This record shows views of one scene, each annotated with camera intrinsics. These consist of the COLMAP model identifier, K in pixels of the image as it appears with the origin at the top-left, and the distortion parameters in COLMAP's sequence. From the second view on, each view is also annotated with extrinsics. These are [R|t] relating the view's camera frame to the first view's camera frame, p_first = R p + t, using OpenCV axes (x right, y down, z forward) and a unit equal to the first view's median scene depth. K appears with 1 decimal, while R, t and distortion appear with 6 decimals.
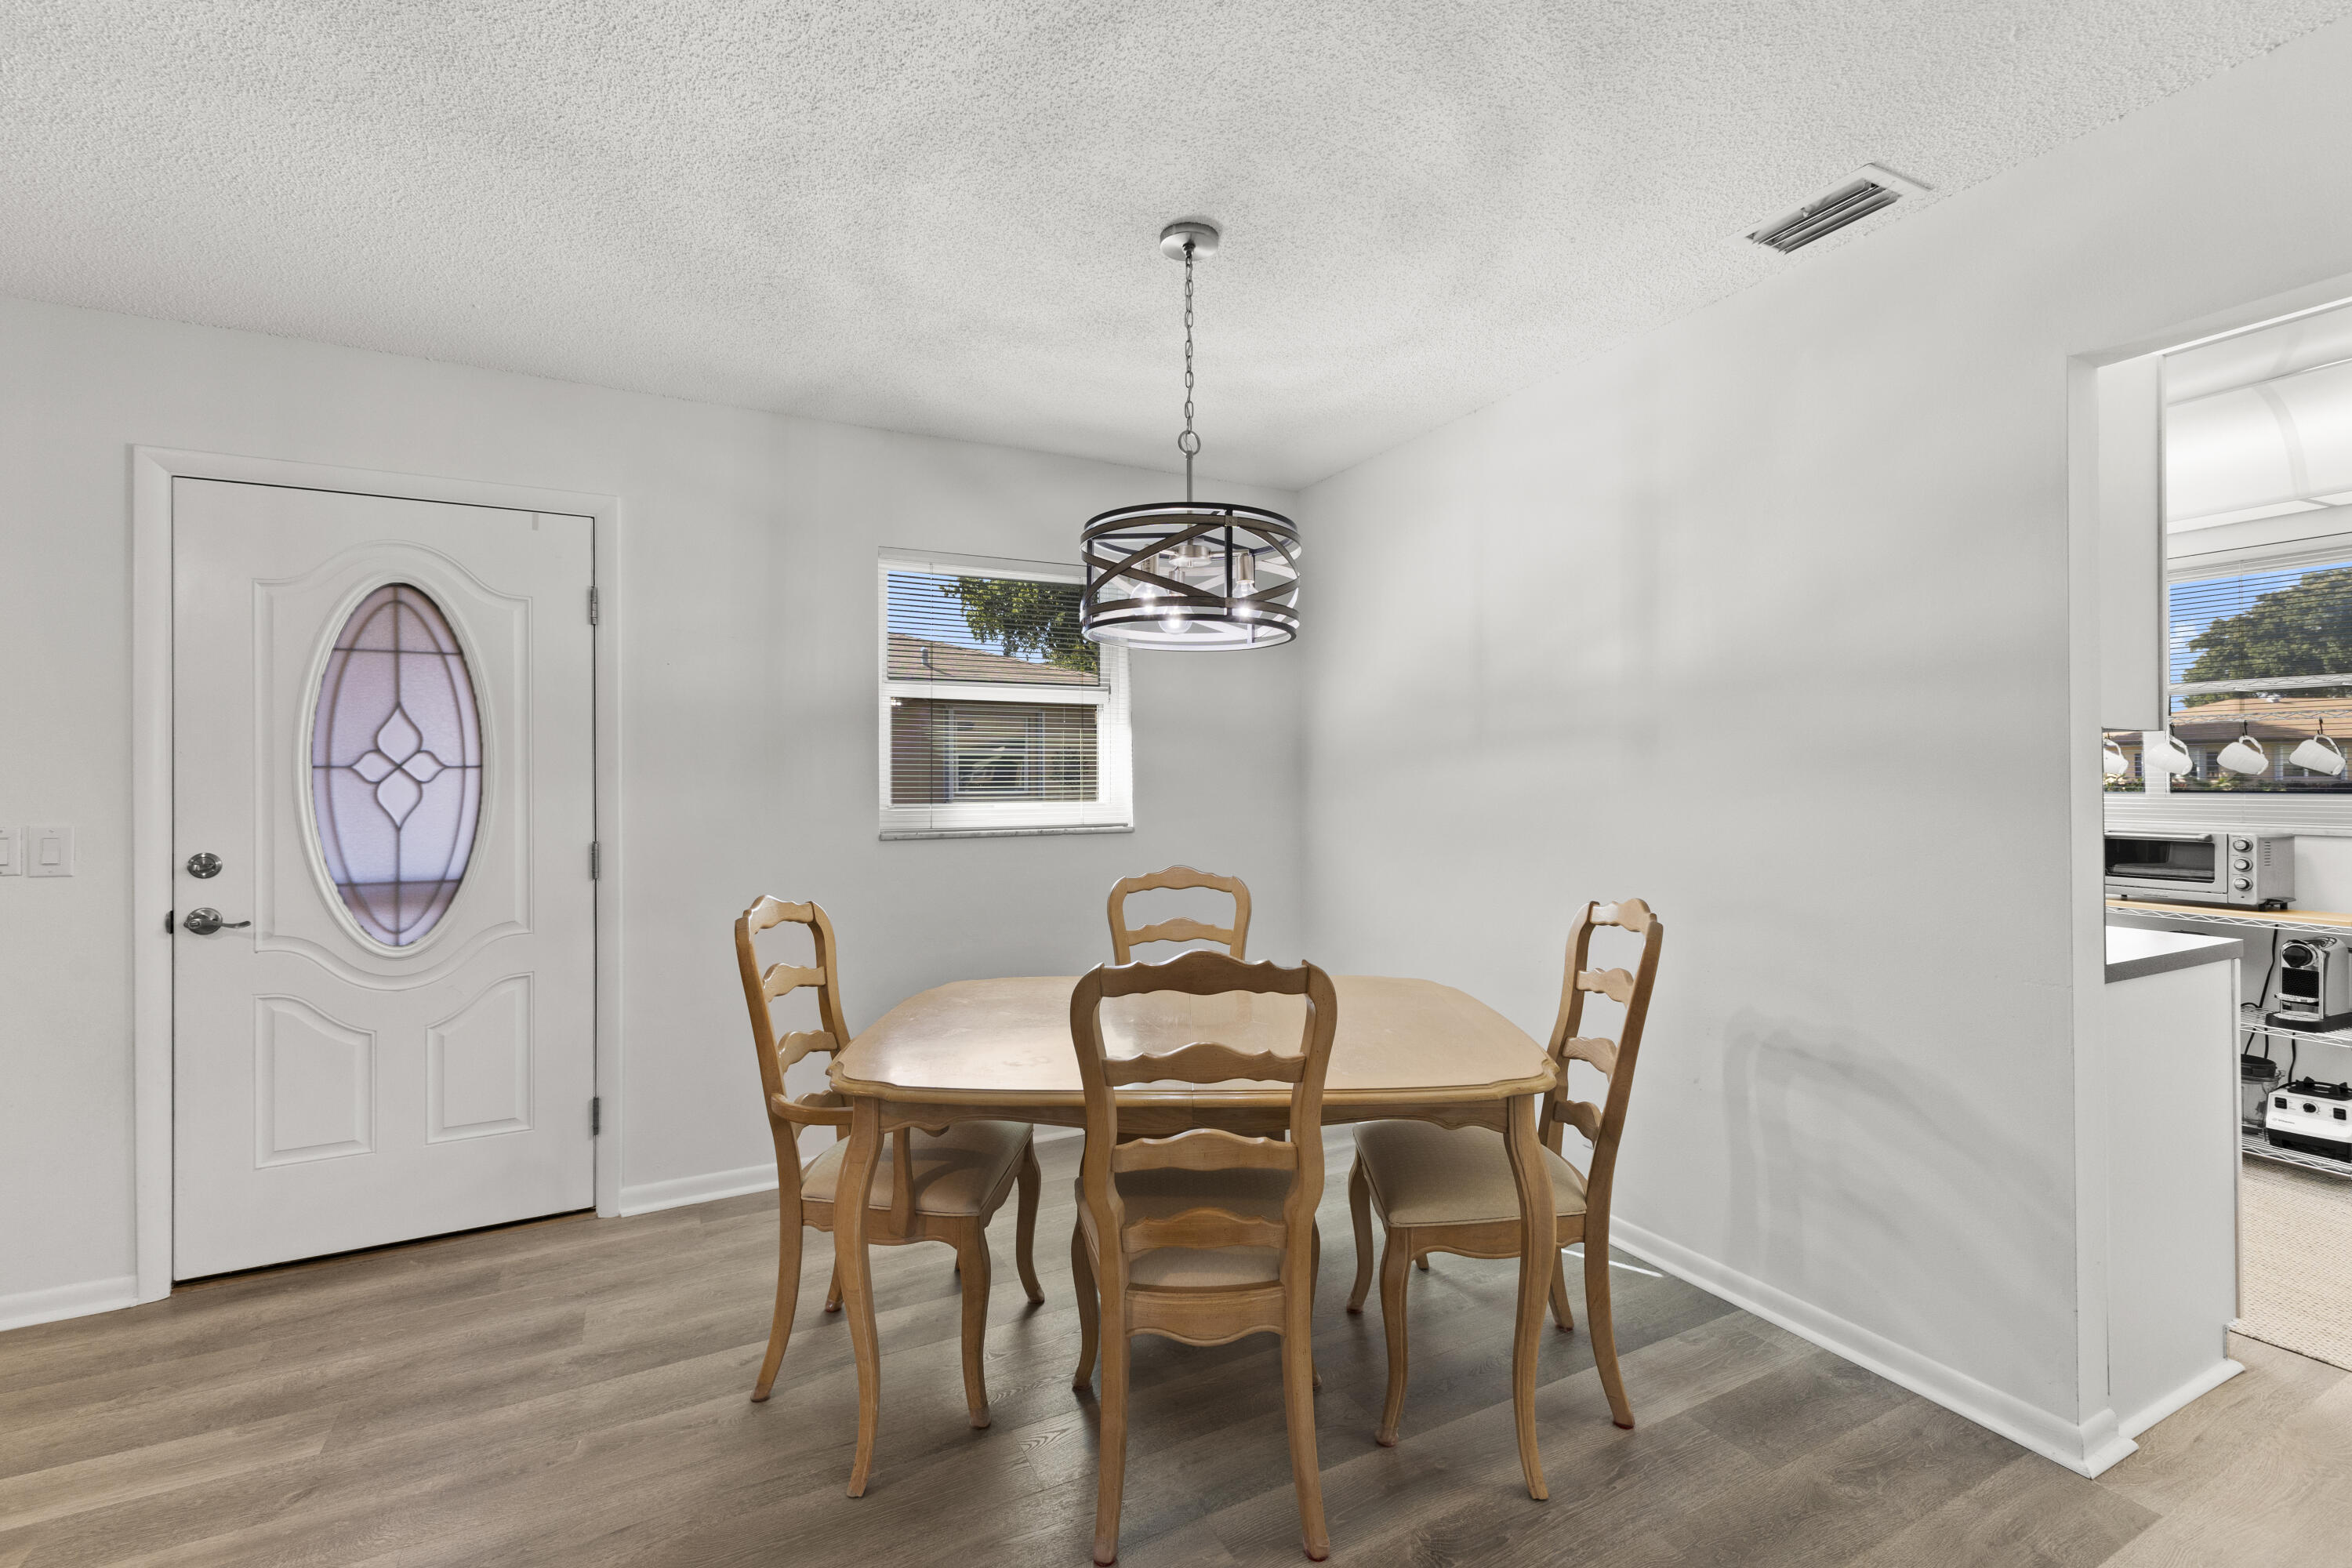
lens RADIAL K [[1018.1, 0, 1184.8], [0, 1018.1, 765.1], [0, 0, 1]] dist [0.000430, 0.000175]
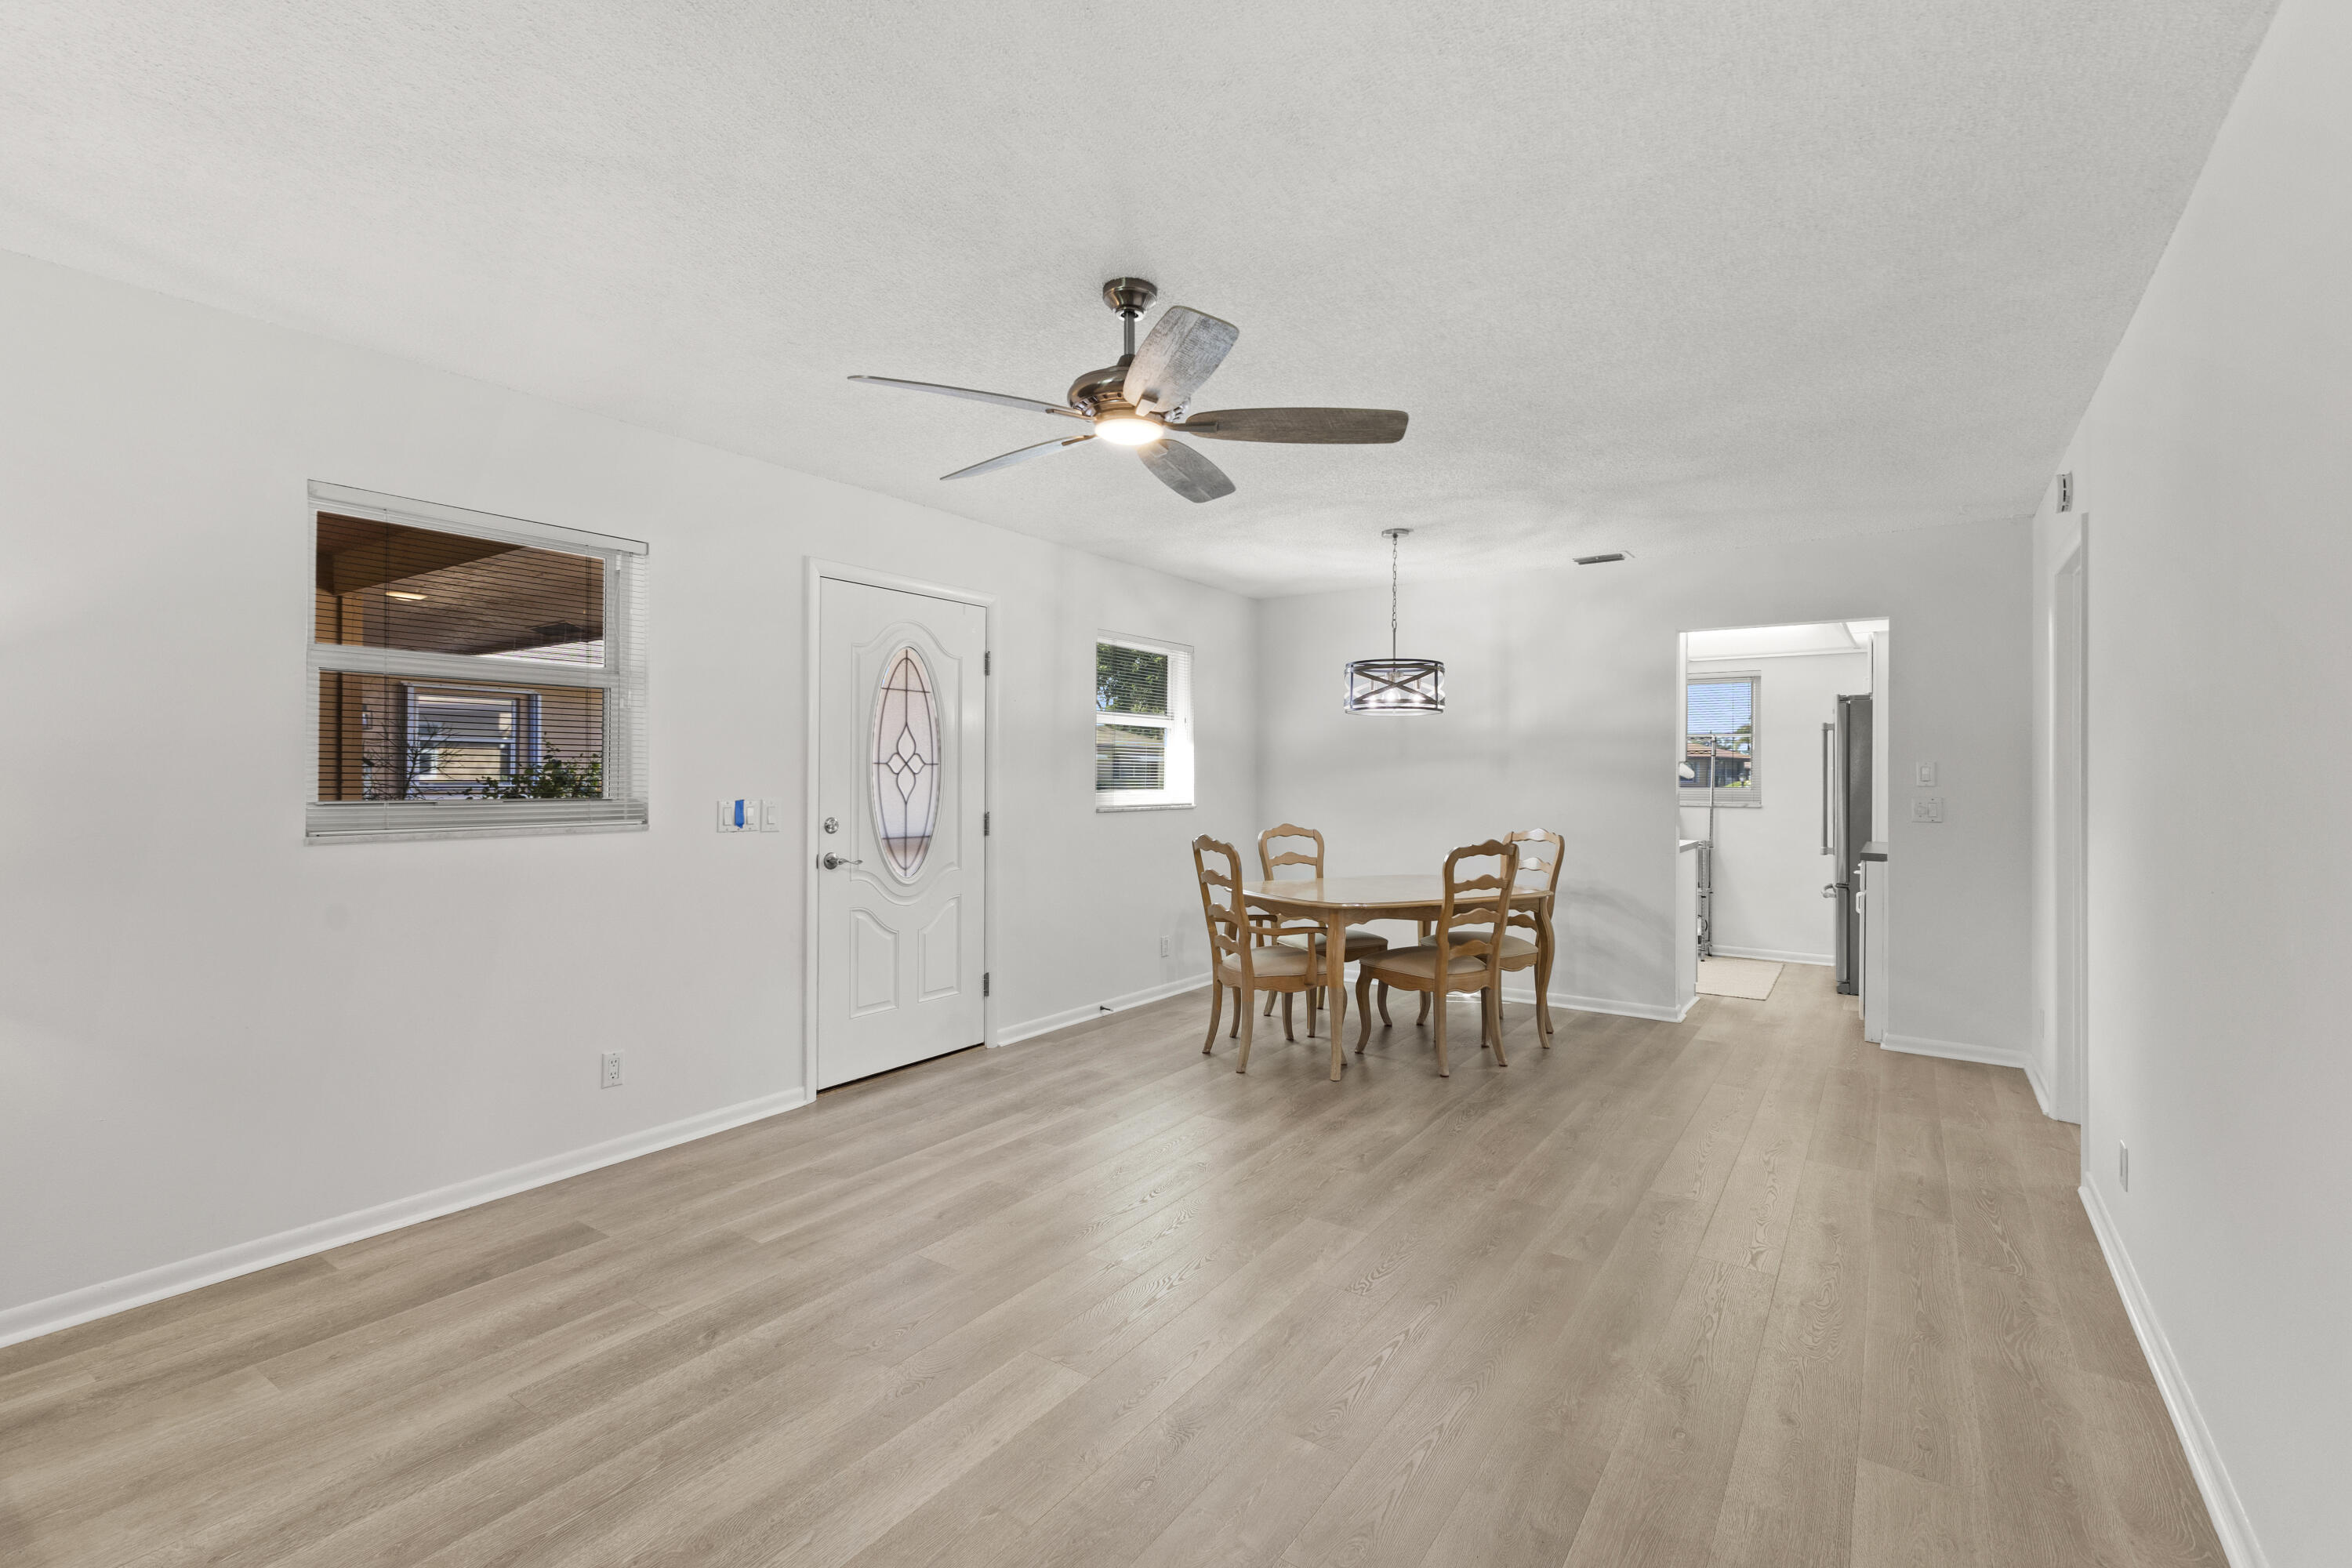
lens RADIAL K [[1018.1, 0, 1184.8], [0, 1018.1, 765.1], [0, 0, 1]] dist [0.000430, 0.000175]
pose [[0.886340, 0.015512, 0.462776, -1.125827], [-0.014945, 0.999876, -0.004892, 0.005104], [-0.462795, -0.002580, 0.886462, -0.596334]]
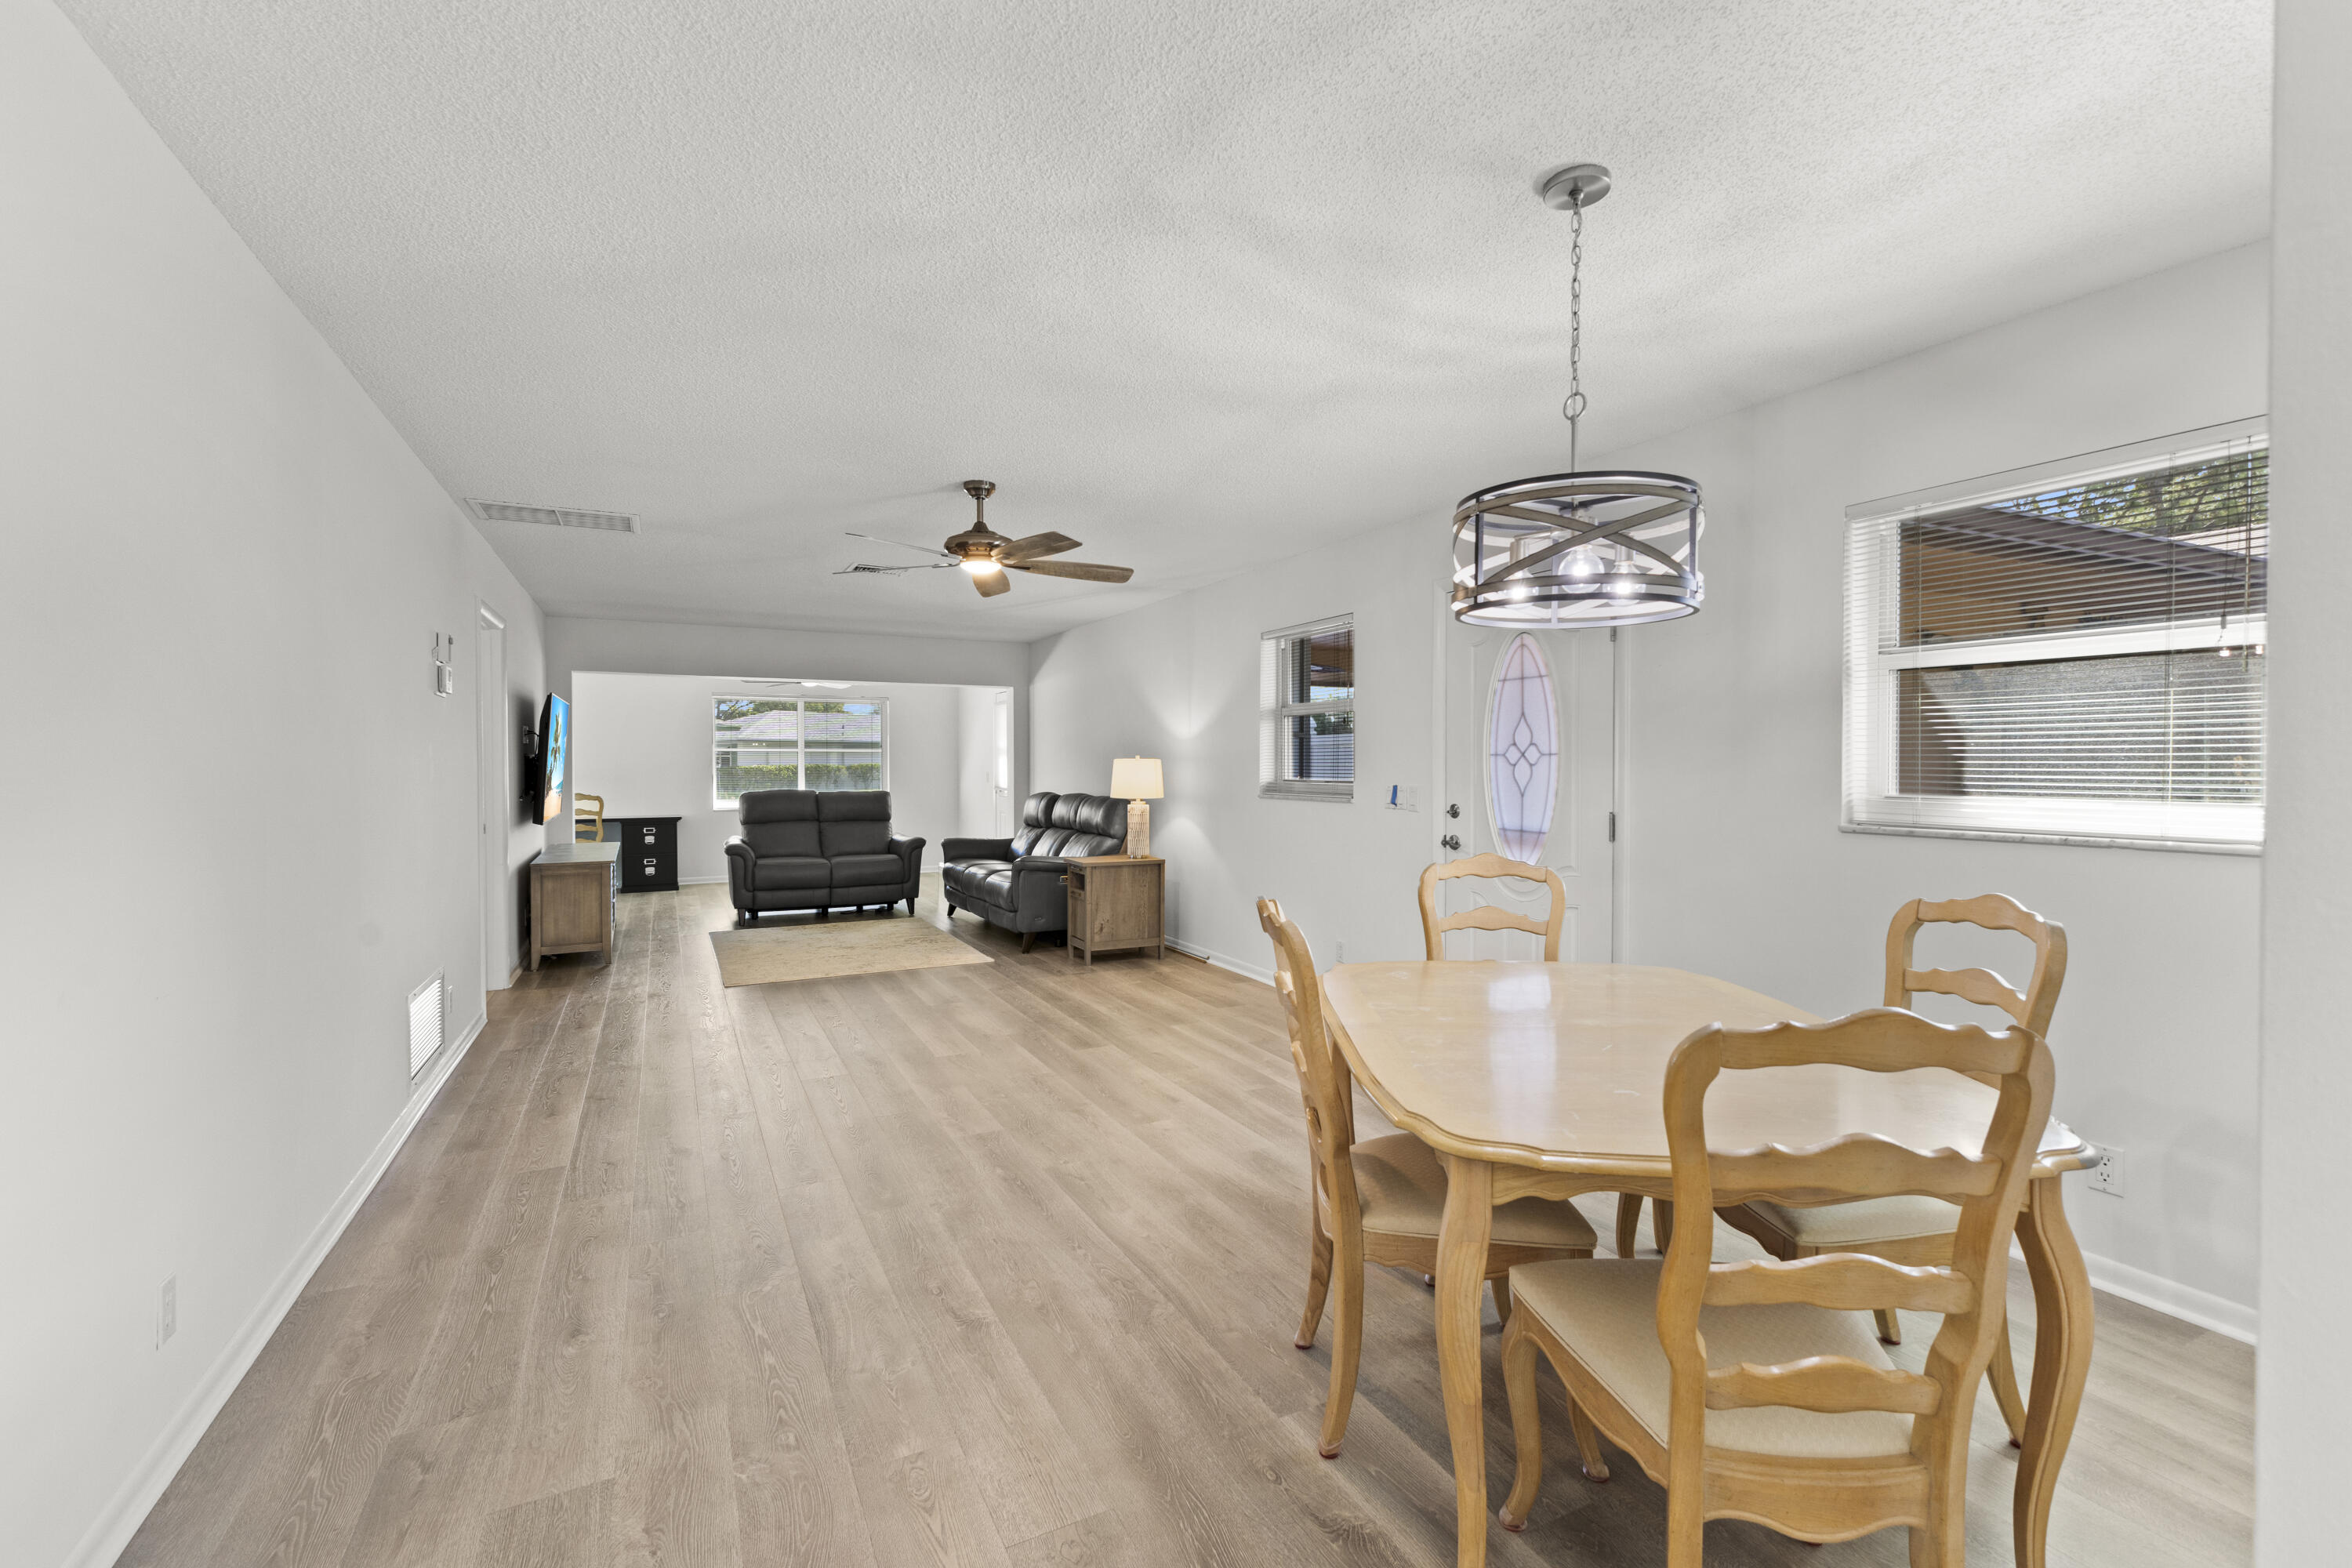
lens RADIAL K [[1018.1, 0, 1184.8], [0, 1018.1, 765.1], [0, 0, 1]] dist [0.000430, 0.000175]
pose [[-0.004715, 0.006890, -0.999965, 0.746356], [0.009145, 0.999935, 0.006847, 0.002739], [0.999947, -0.009112, -0.004778, 0.508179]]
